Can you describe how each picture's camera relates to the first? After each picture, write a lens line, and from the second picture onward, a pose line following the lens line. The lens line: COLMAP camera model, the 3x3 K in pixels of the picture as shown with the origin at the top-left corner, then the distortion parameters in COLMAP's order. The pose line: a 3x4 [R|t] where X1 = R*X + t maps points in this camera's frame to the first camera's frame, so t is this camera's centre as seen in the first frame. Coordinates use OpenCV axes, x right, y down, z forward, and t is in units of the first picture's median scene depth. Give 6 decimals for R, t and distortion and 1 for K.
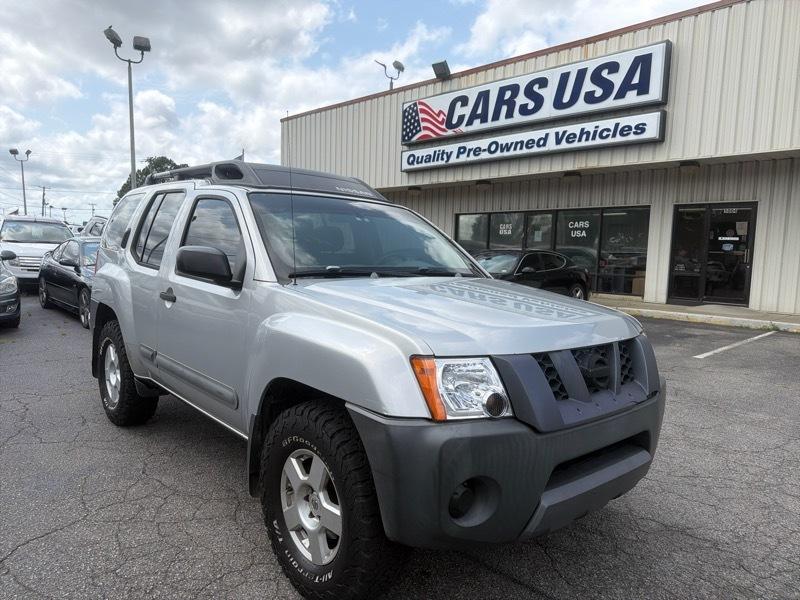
lens RADIAL K [[569.4, 0, 401.6], [0, 569.4, 302.0], [0, 0, 1]] dist [0.014088, -0.024649]
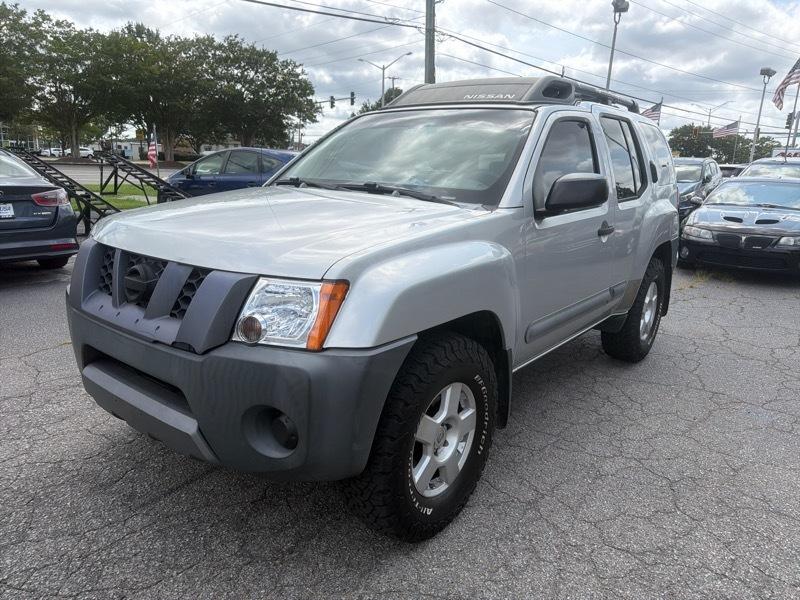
lens RADIAL K [[569.4, 0, 401.9], [0, 569.4, 301.9], [0, 0, 1]] dist [0.014088, -0.024649]
pose [[0.187451, 0.198257, -0.962058, 0.252158], [-0.119284, 0.976766, 0.178046, -0.011268], [0.975004, 0.081384, 0.206744, 0.239339]]
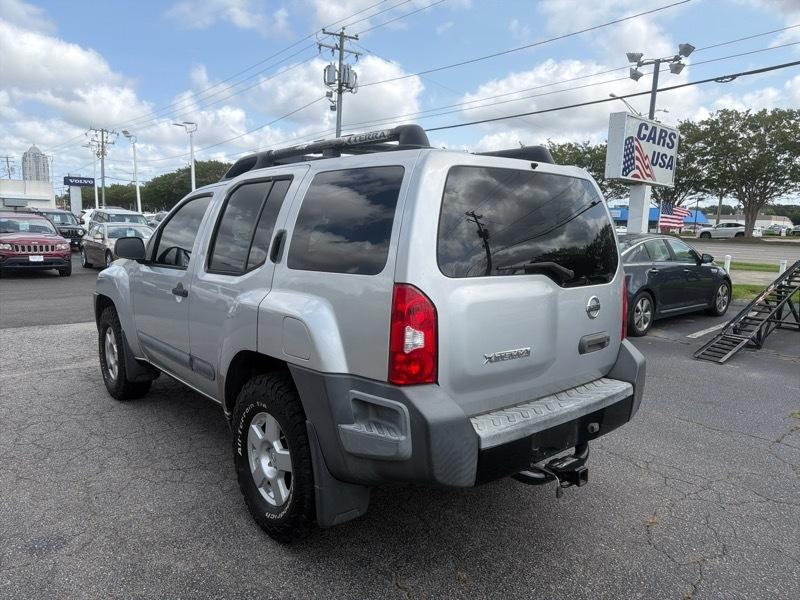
lens RADIAL K [[569.4, 0, 396.3], [0, 569.4, 297.9], [0, 0, 1]] dist [0.014088, -0.024649]
pose [[-0.997926, -0.063033, 0.013041, -0.125796], [-0.058669, 0.974057, 0.218565, -0.078098], [-0.026479, 0.217347, -0.975735, 0.687642]]
